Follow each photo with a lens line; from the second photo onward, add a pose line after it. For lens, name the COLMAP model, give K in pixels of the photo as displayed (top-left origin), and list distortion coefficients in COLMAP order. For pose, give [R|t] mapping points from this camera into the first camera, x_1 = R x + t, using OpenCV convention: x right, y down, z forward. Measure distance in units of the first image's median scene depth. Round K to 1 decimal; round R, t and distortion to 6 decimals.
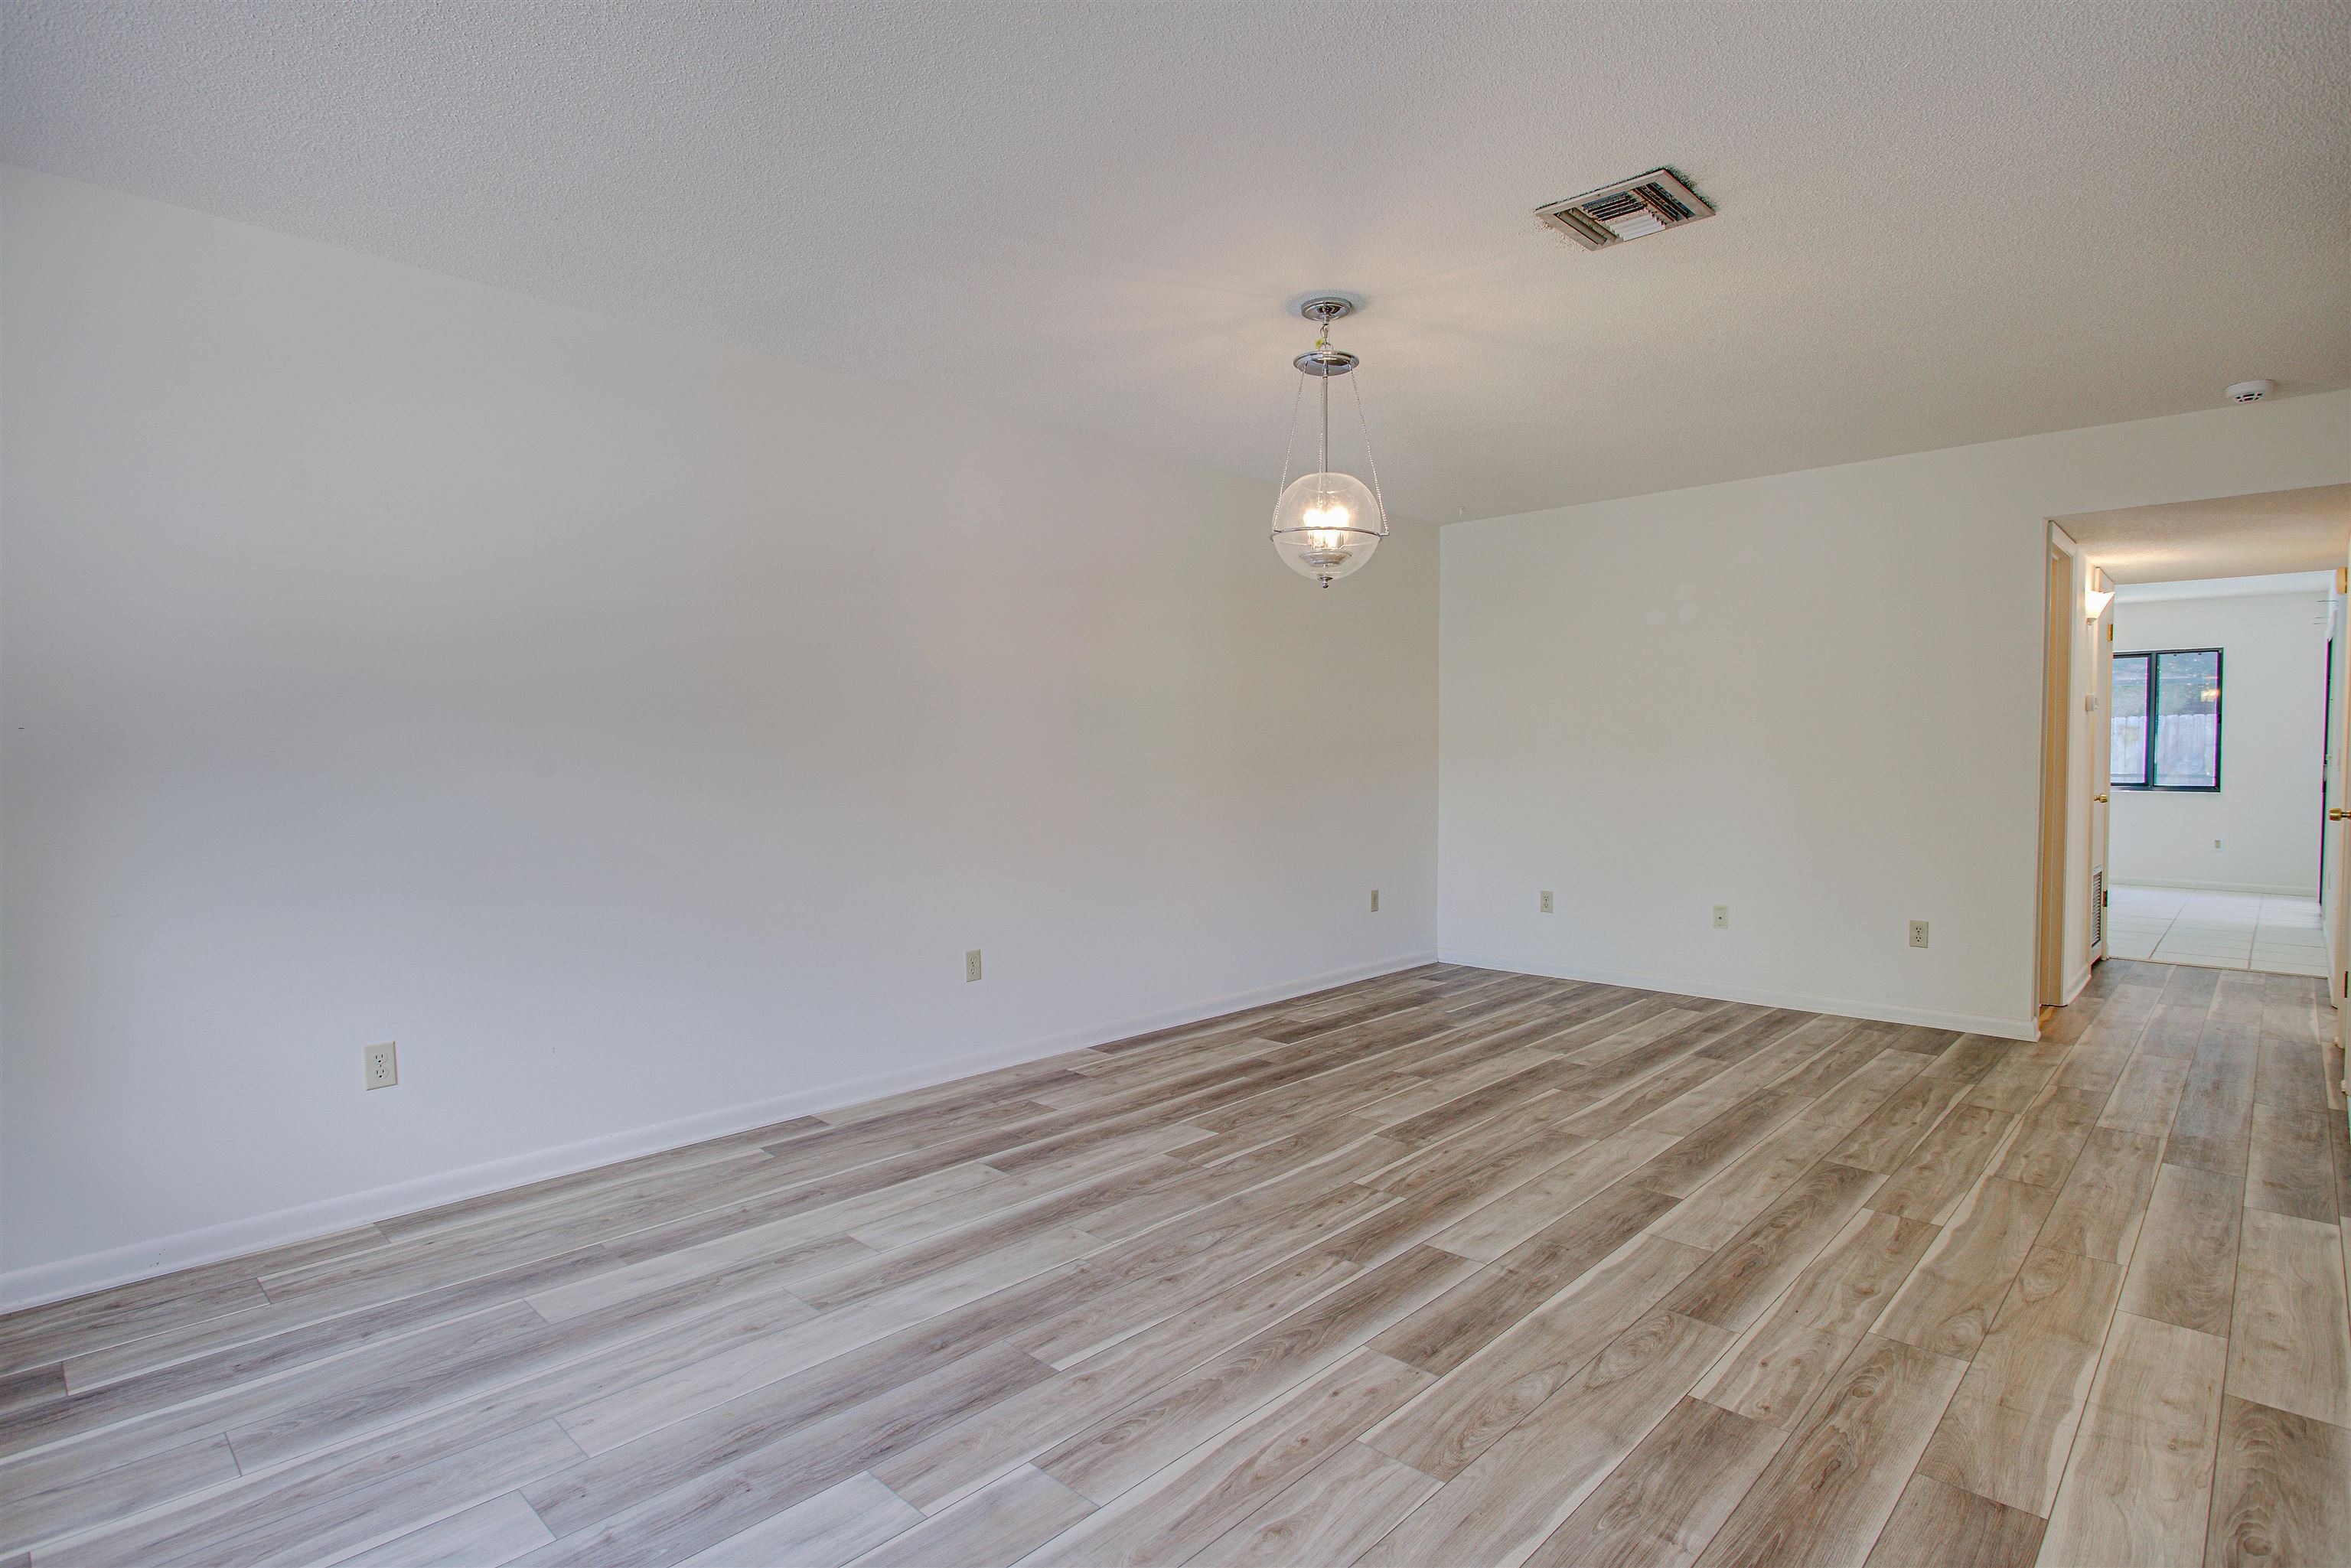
lens RADIAL K [[1177.5, 0, 1175.5], [0, 1177.5, 784.0], [0, 0, 1]] dist [-0.018449, 0.008481]
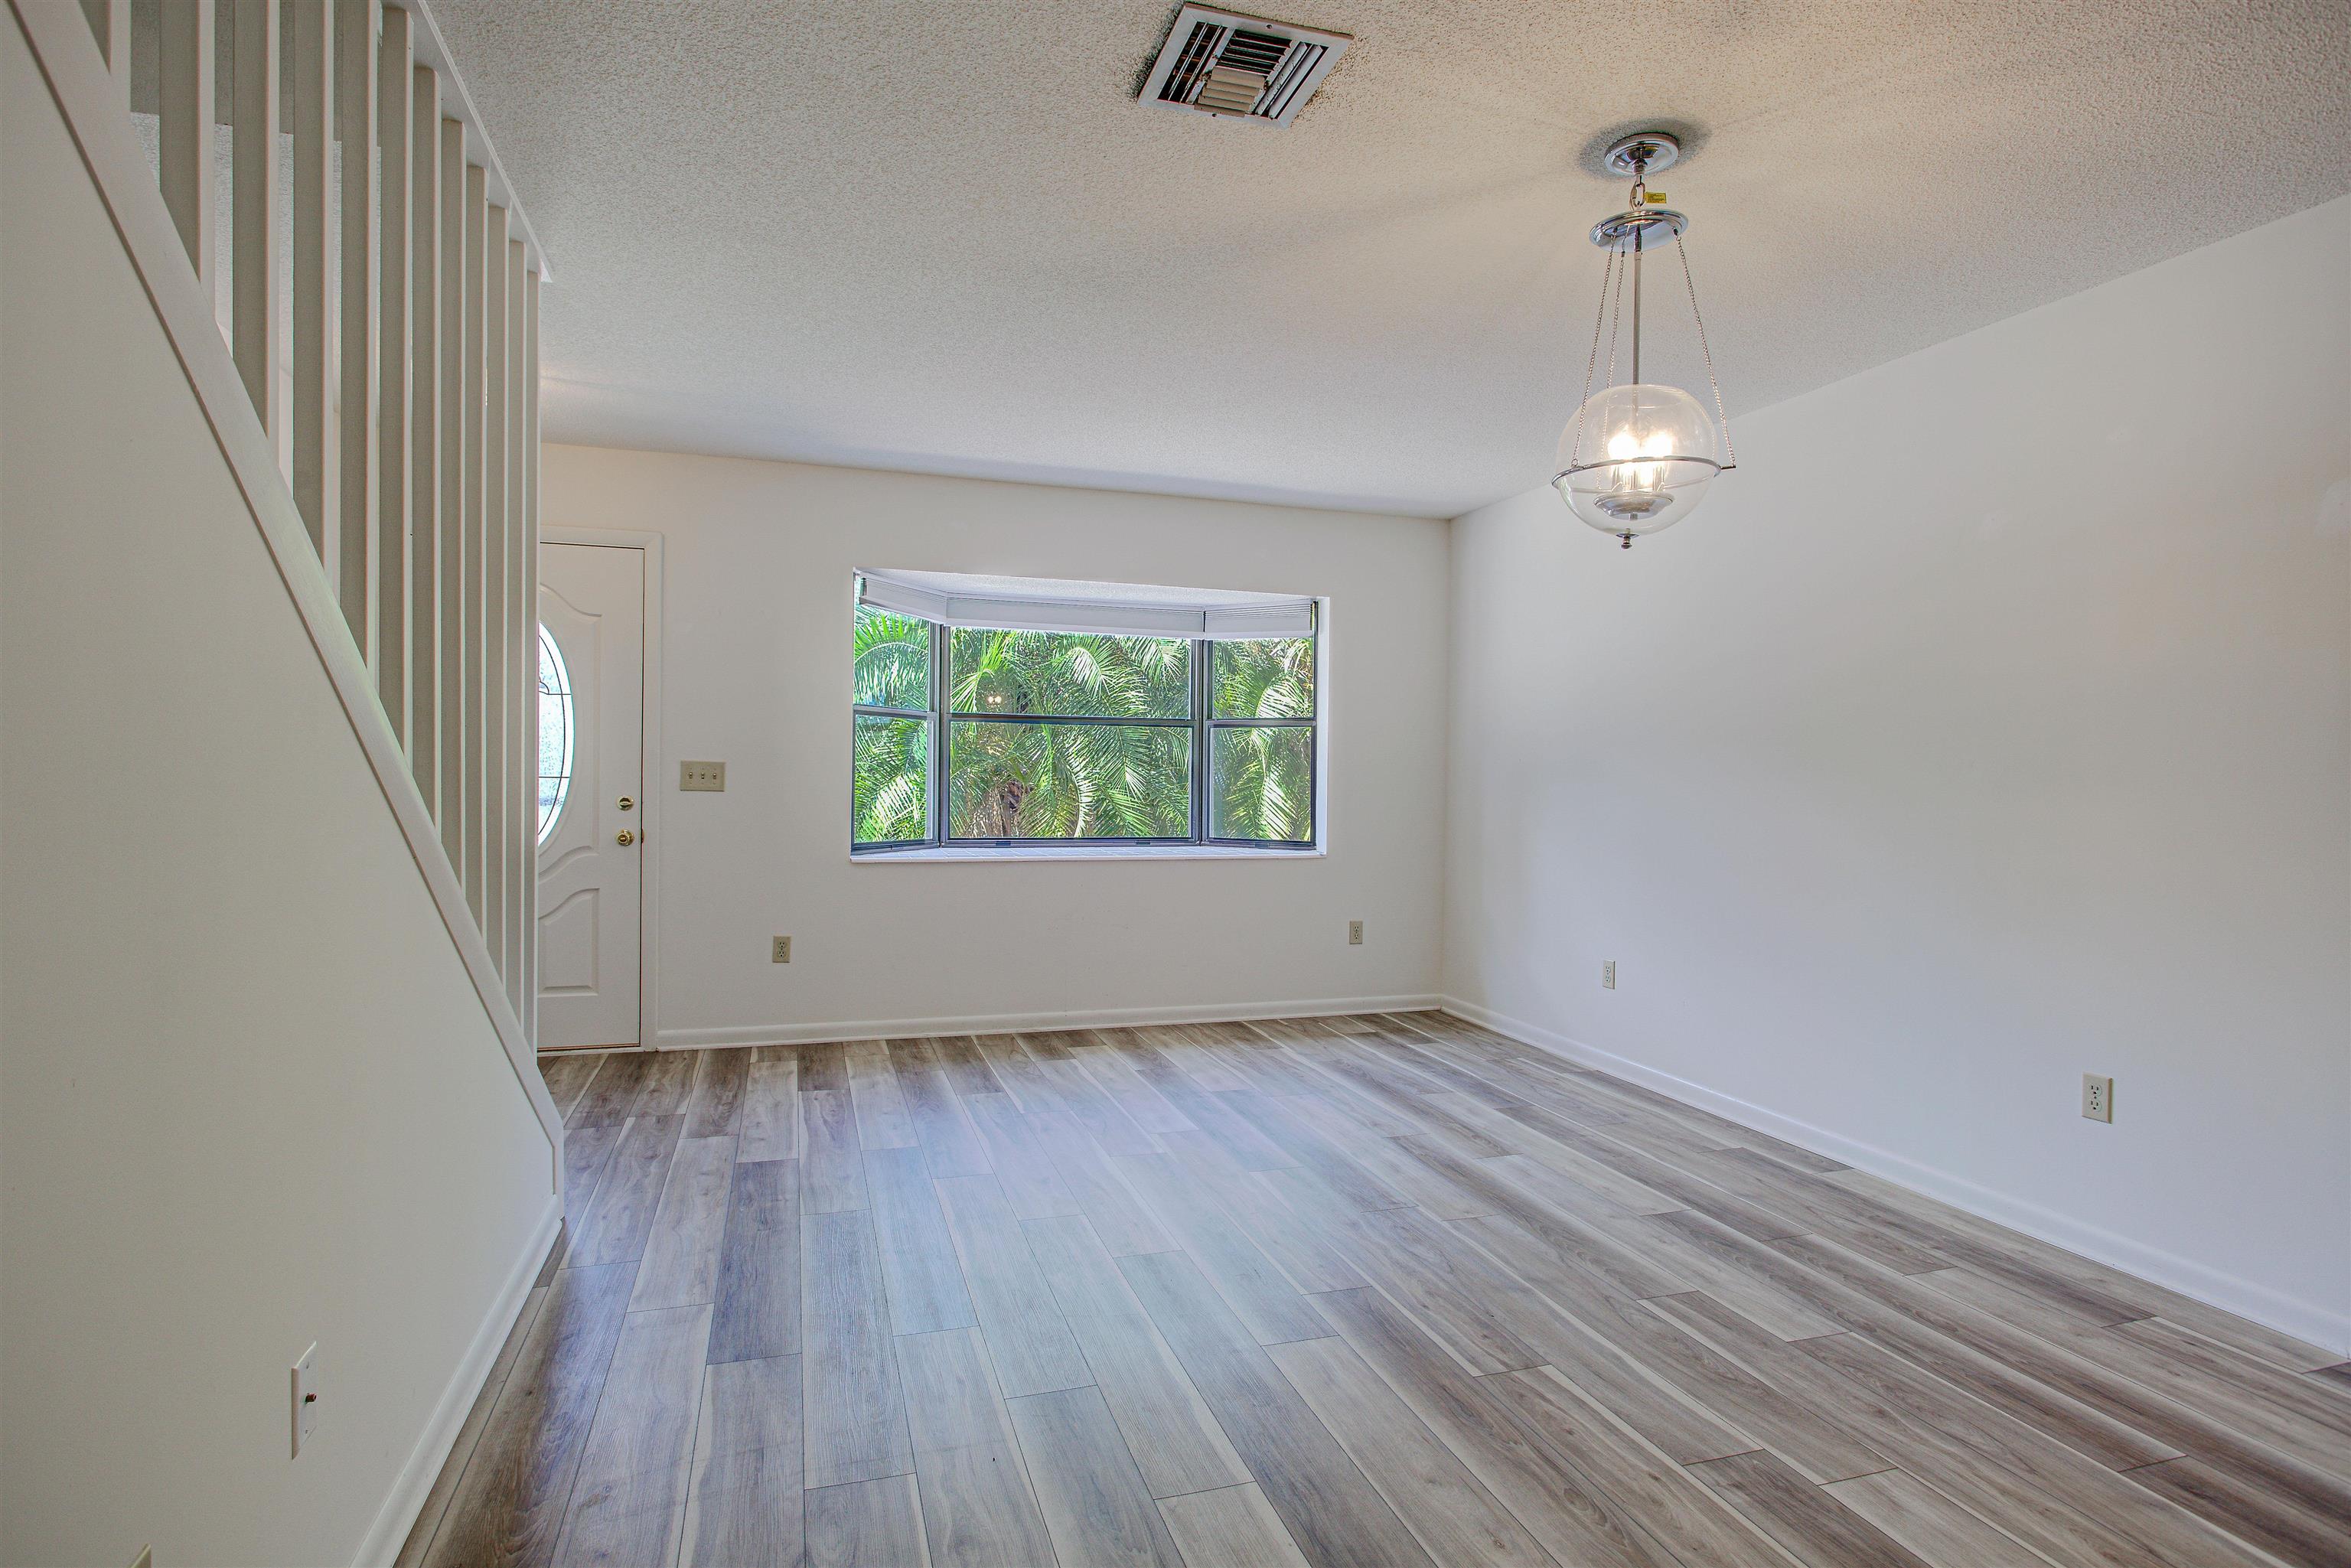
lens RADIAL K [[1177.5, 0, 1175.5], [0, 1177.5, 784.0], [0, 0, 1]] dist [-0.018449, 0.008481]
pose [[-0.473100, 0.007647, -0.880975, 0.859408], [-0.040773, 0.998701, 0.030564, -0.033835], [0.880065, 0.050380, -0.472174, 1.067925]]
